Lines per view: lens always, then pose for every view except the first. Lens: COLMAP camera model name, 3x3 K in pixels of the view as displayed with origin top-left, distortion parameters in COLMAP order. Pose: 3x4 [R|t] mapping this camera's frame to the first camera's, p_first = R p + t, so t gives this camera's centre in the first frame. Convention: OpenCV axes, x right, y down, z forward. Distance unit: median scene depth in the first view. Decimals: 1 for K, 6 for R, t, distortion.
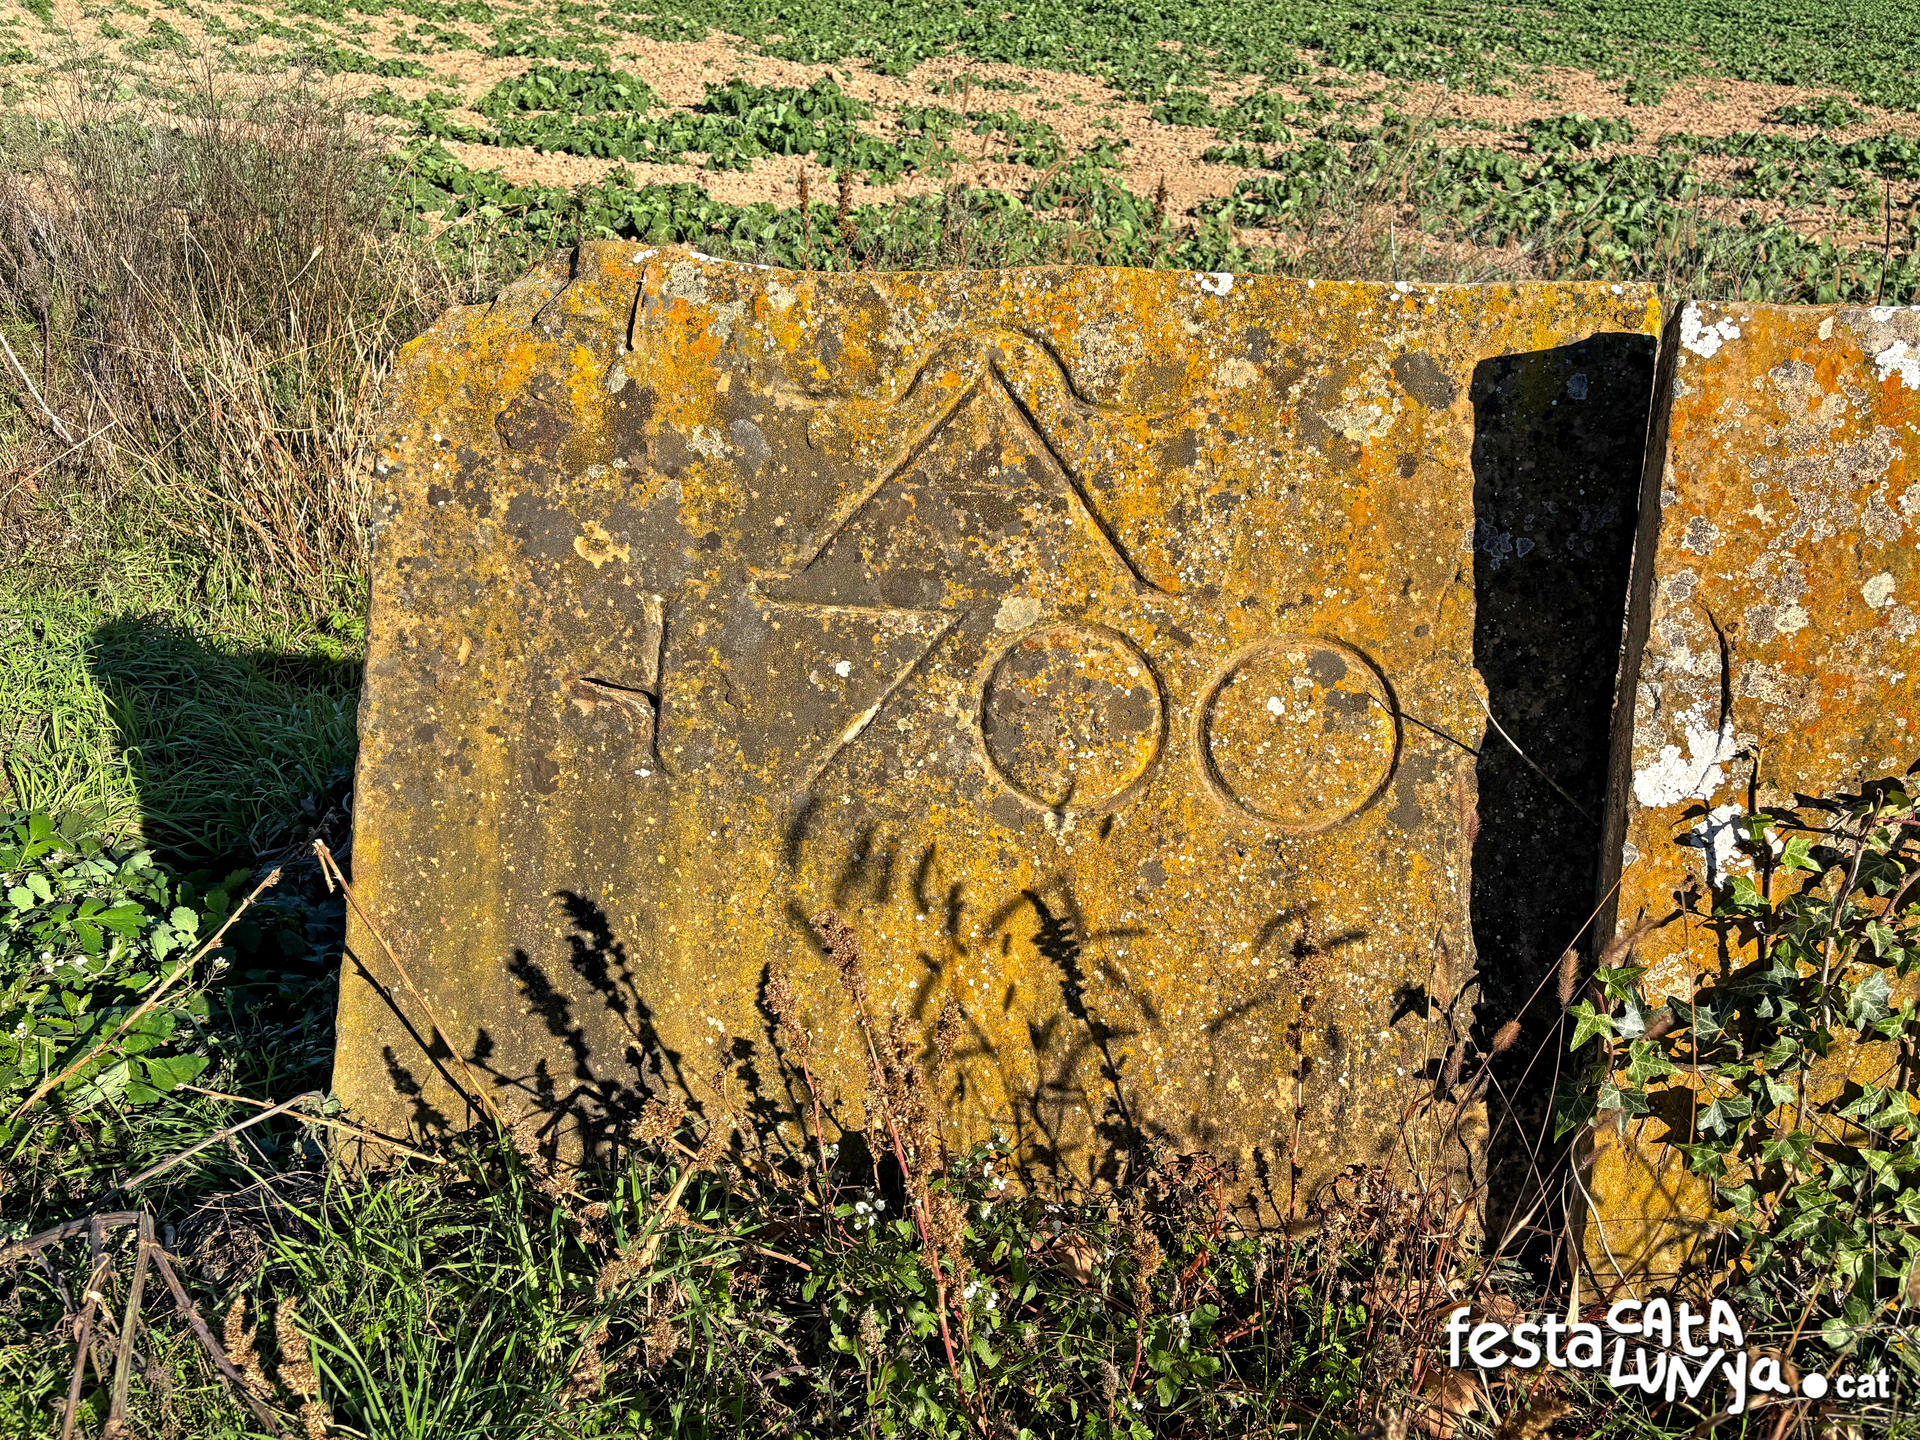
lens RADIAL K [[1457.3, 0, 951.7], [0, 1457.3, 735.5], [0, 0, 1]] dist [0.036653, -0.038487]
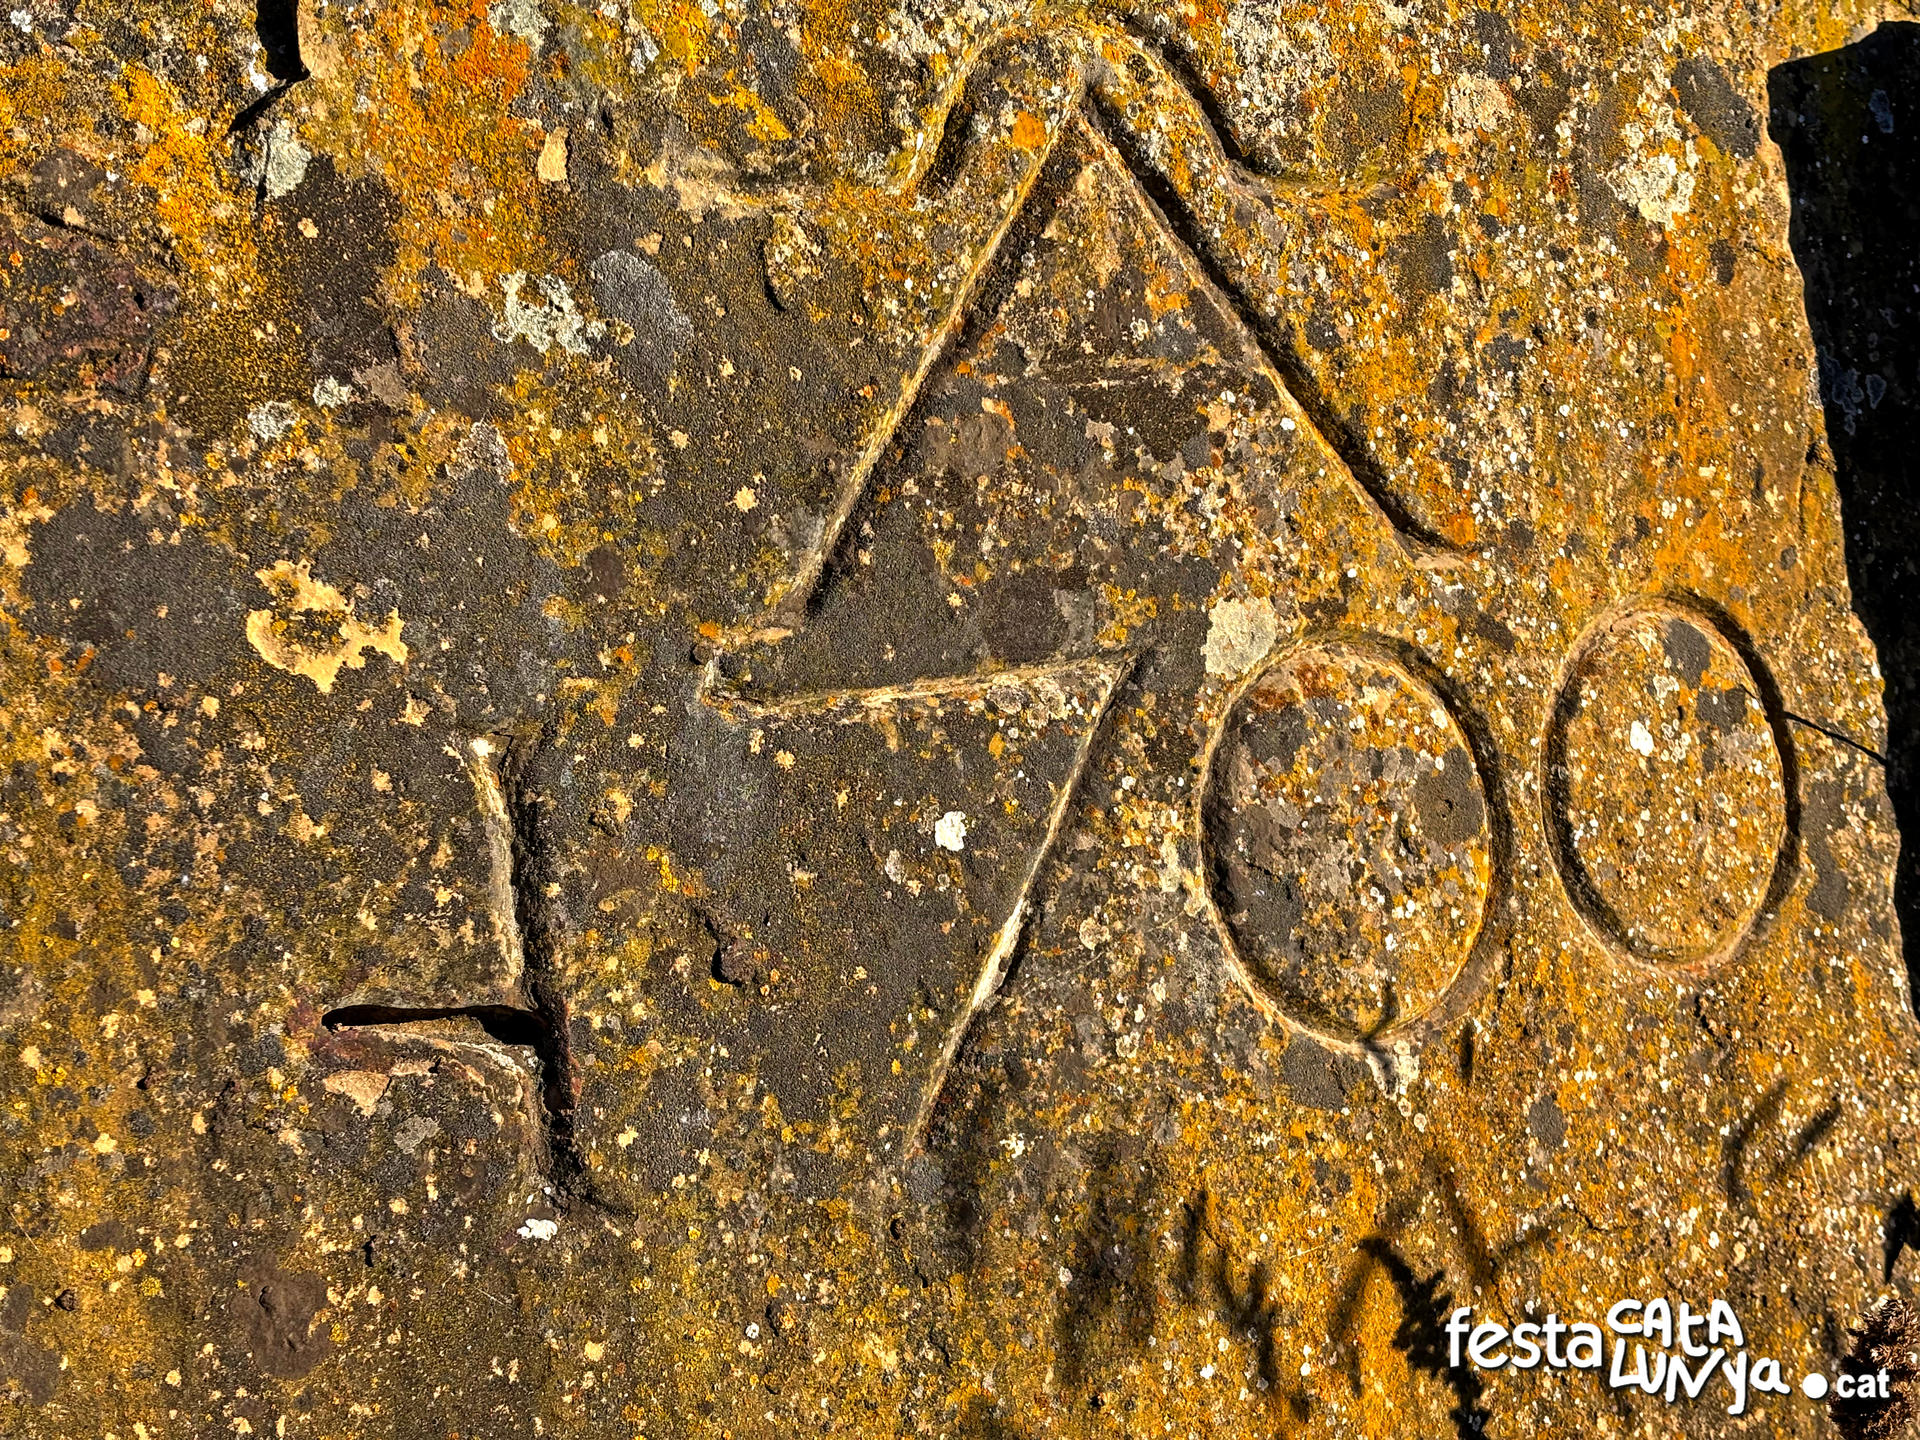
lens RADIAL K [[2946.7, 0, 957.6], [0, 2946.7, 719.6], [0, 0, 1]] dist [0.039210, 0.000000]
pose [[0.707960, -0.160294, 0.687822, -0.637210], [0.213792, 0.976850, 0.007599, -0.083129], [-0.673116, 0.141671, 0.725840, 0.397490]]
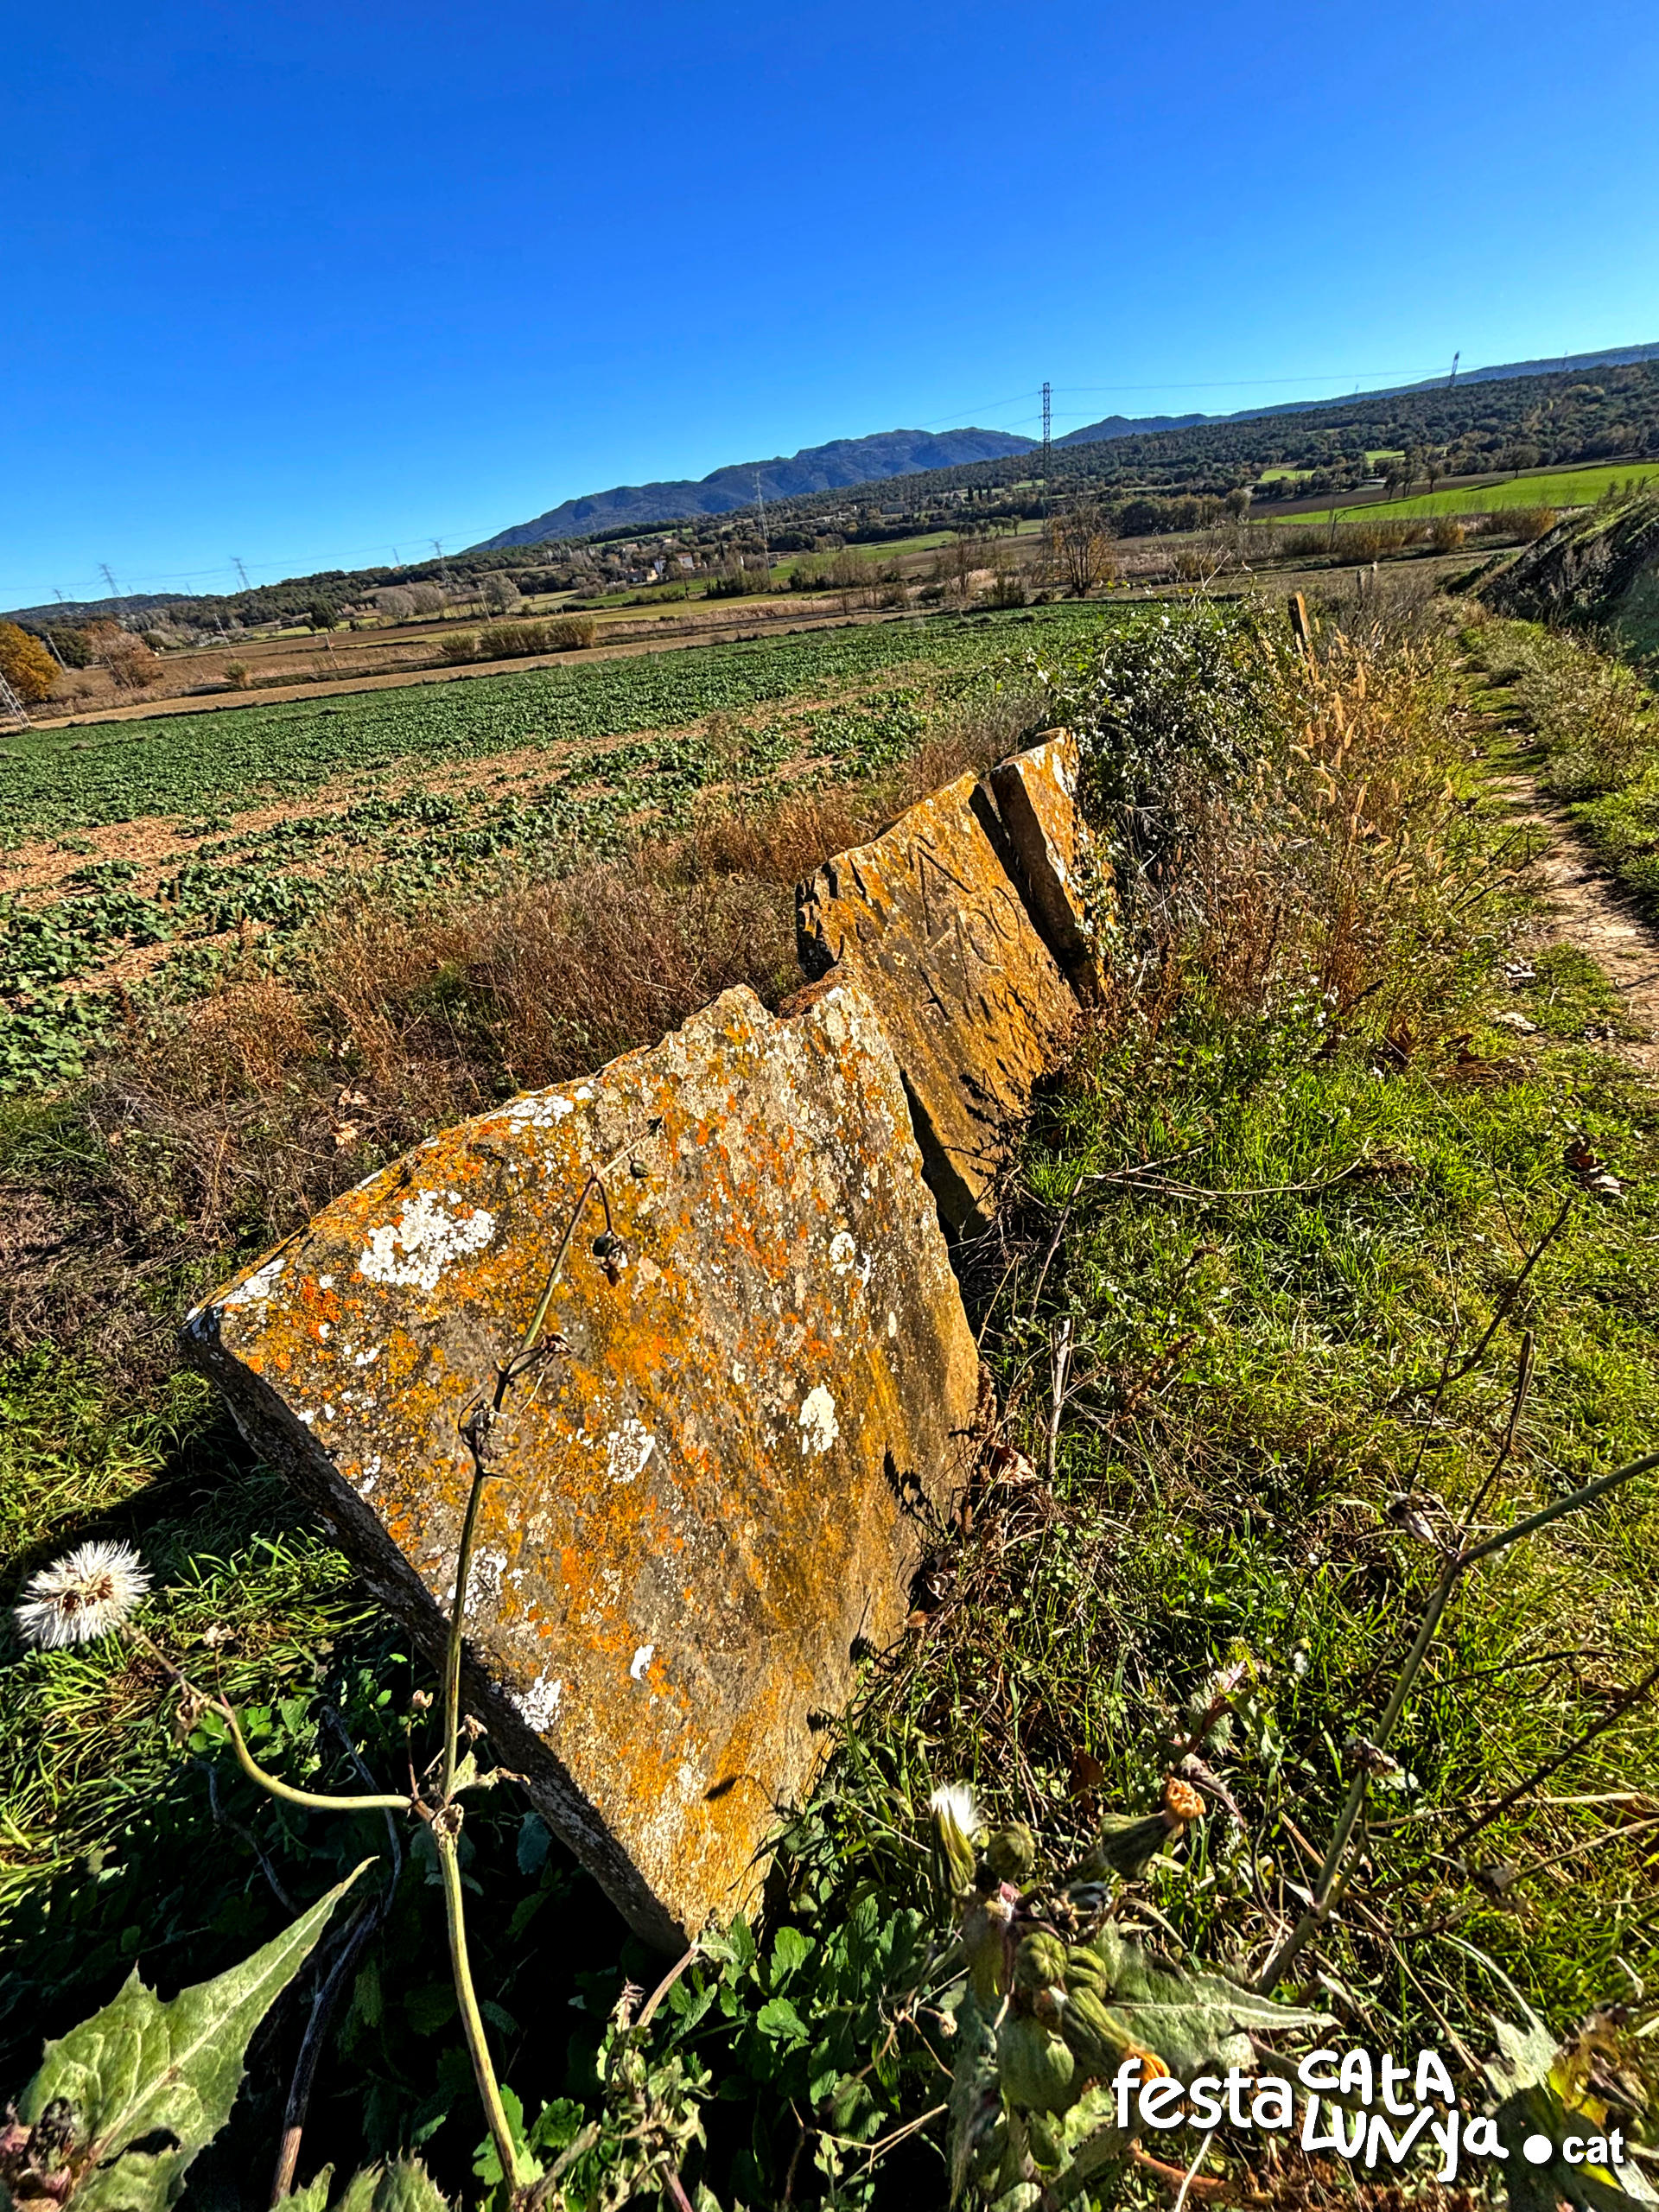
lens RADIAL K [[889.2, 0, 829.8], [0, 889.2, 1111.4], [0, 0, 1]] dist [-0.001933, -0.000027]
pose [[0.310681, -0.517334, 0.797397, -1.706768], [0.574089, 0.770742, 0.276365, -0.434961], [-0.757561, 0.371916, 0.536451, 0.363282]]
